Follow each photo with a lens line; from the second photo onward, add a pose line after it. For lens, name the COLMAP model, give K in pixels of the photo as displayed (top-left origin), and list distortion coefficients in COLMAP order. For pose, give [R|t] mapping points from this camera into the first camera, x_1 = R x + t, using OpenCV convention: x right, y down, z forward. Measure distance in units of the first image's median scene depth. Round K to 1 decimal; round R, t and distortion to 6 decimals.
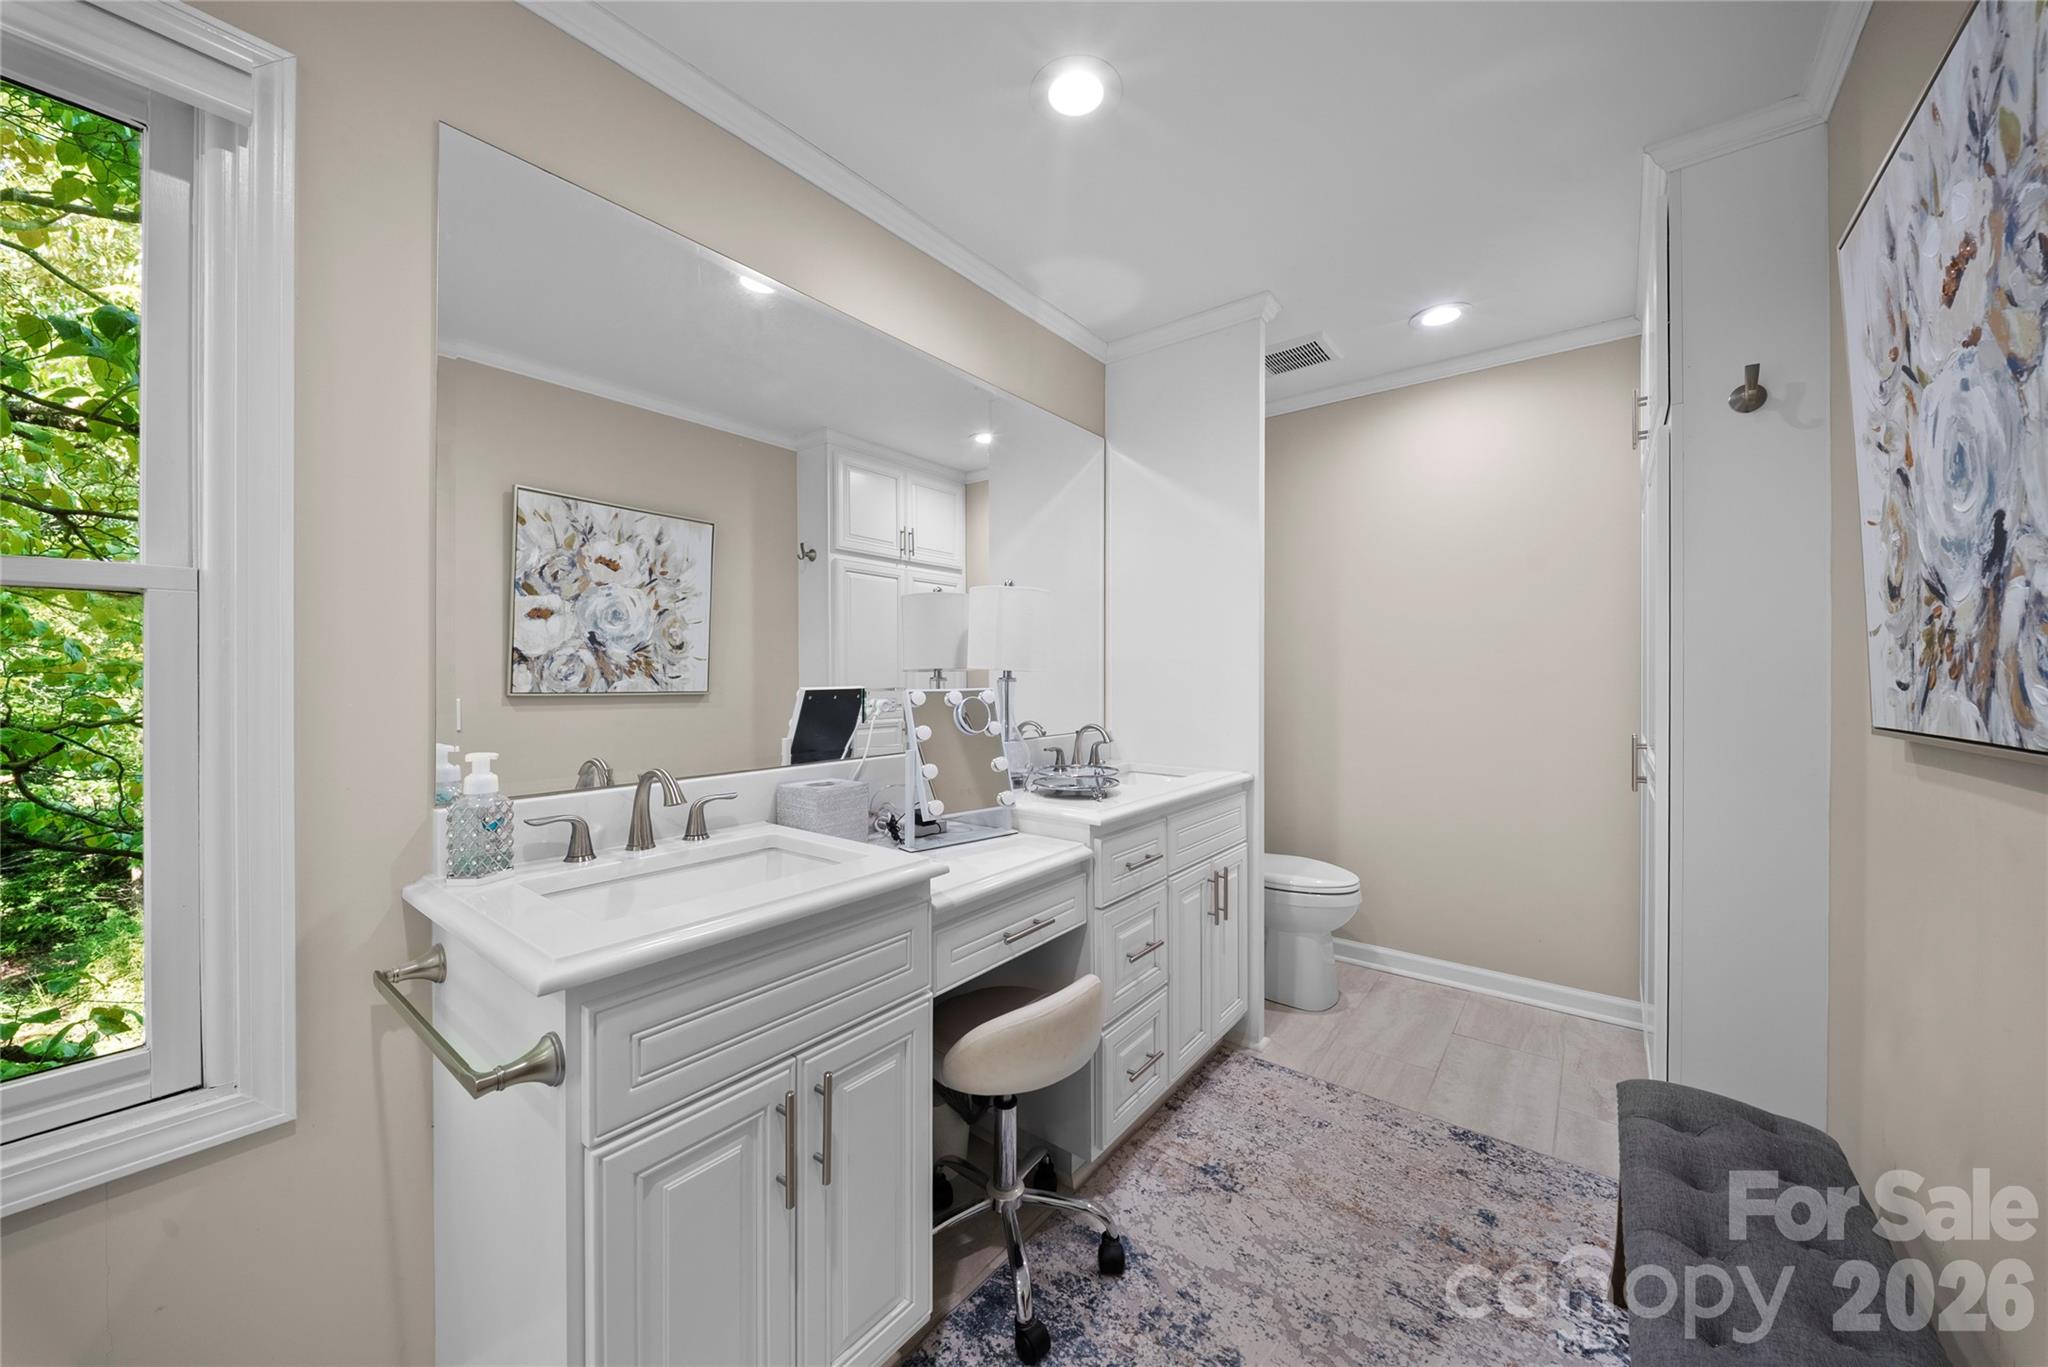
lens RADIAL K [[724.1, 0, 1028.5], [0, 724.1, 661.1], [0, 0, 1]] dist [0.000400, -0.000055]
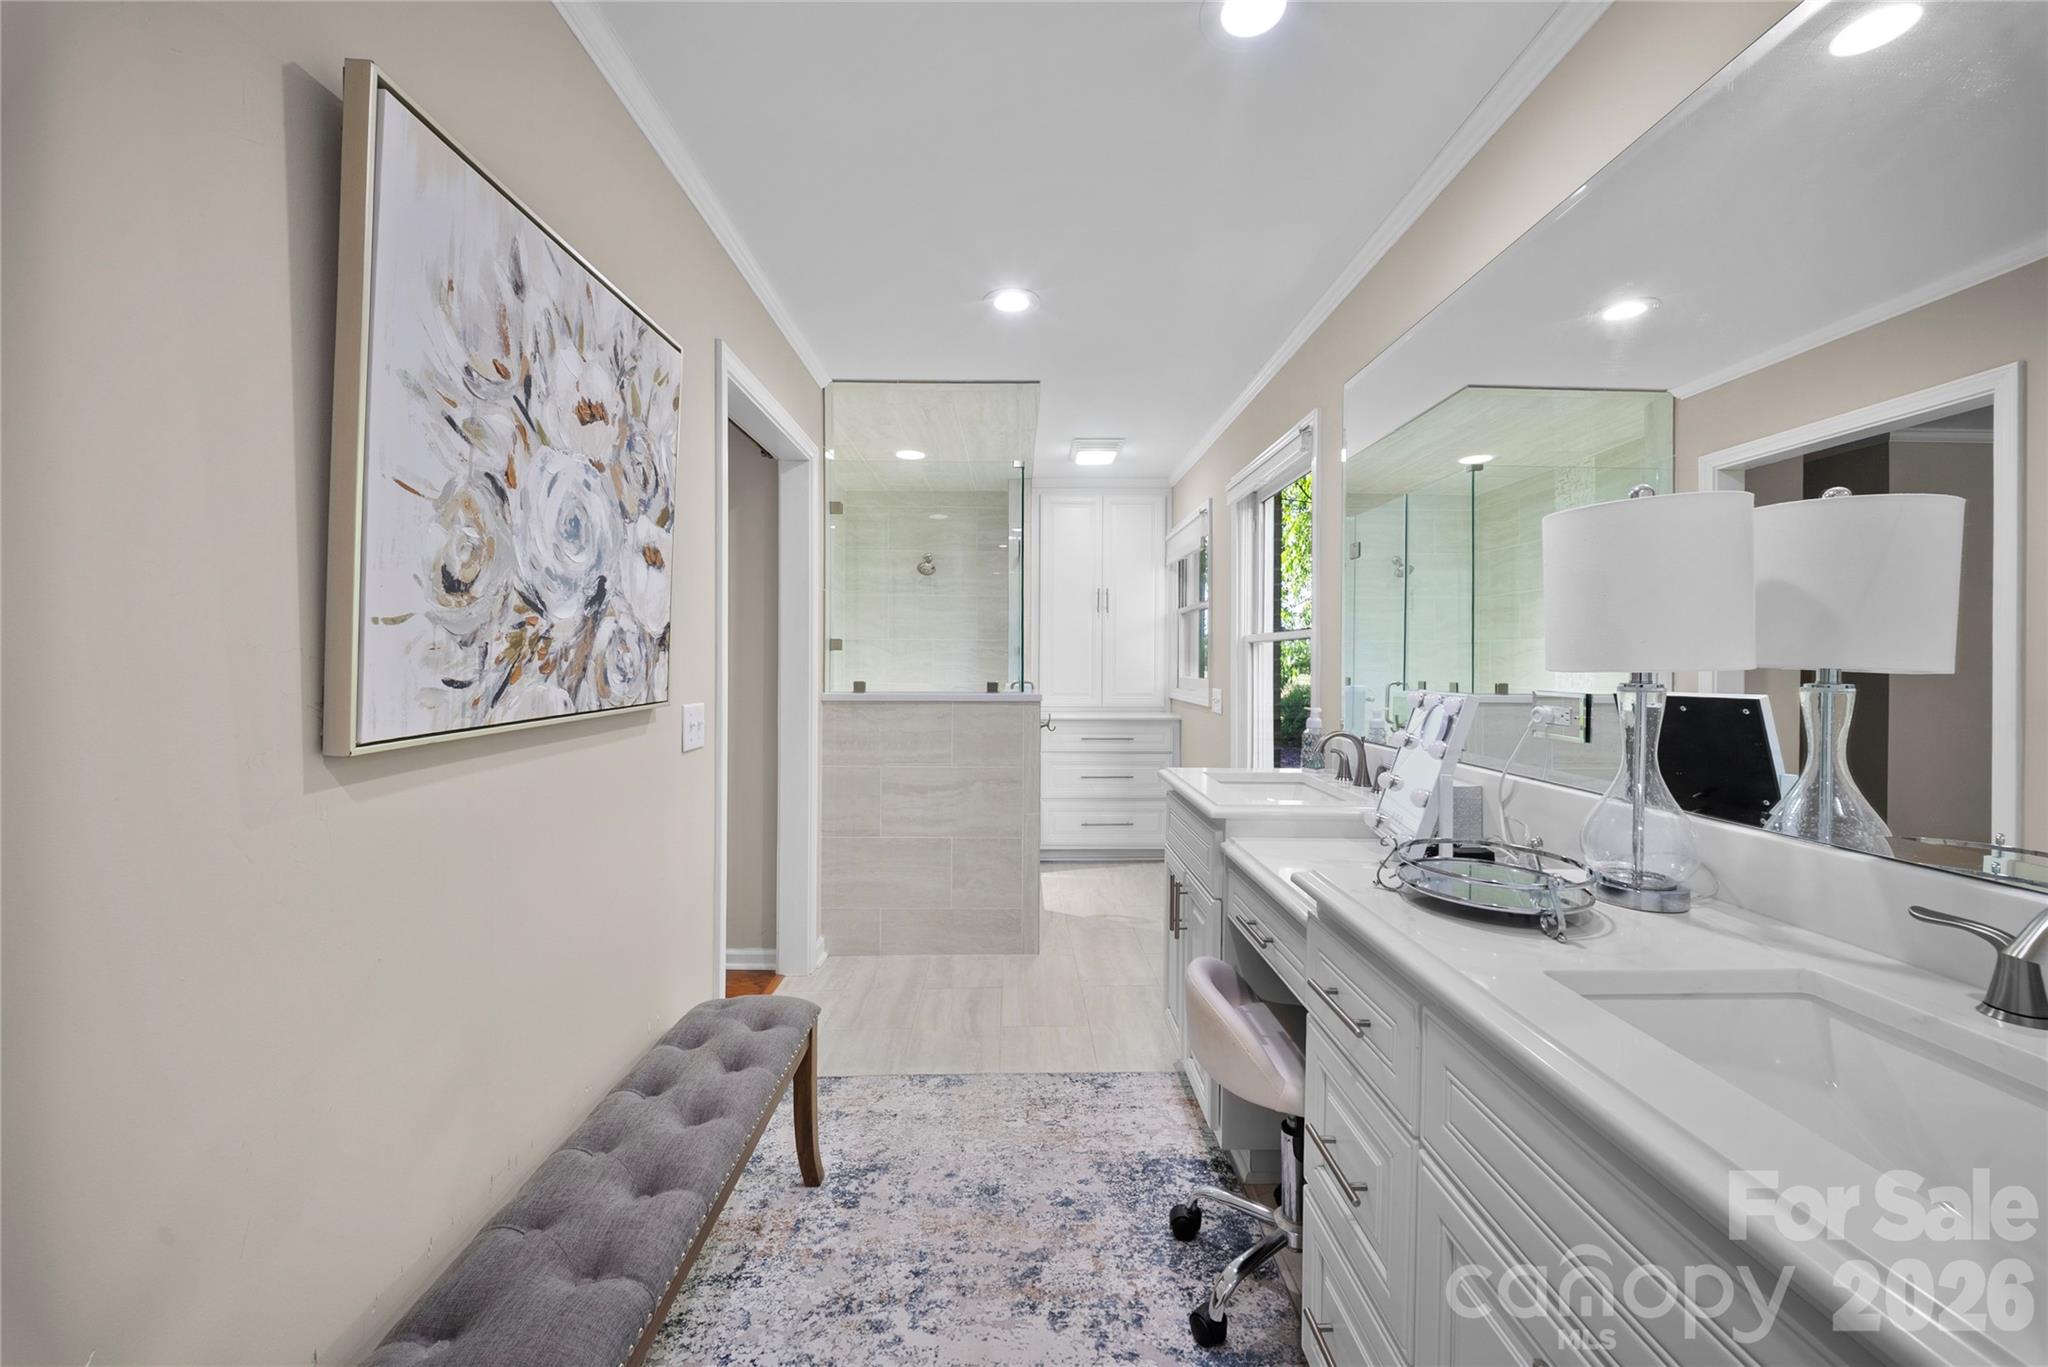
lens RADIAL K [[724.1, 0, 1028.5], [0, 724.1, 661.1], [0, 0, 1]] dist [0.000400, -0.000055]
pose [[-0.771488, -0.006513, -0.636210, 1.402913], [0.003068, 0.999898, -0.013957, 0.022497], [0.636236, -0.012720, -0.771390, 2.545184]]
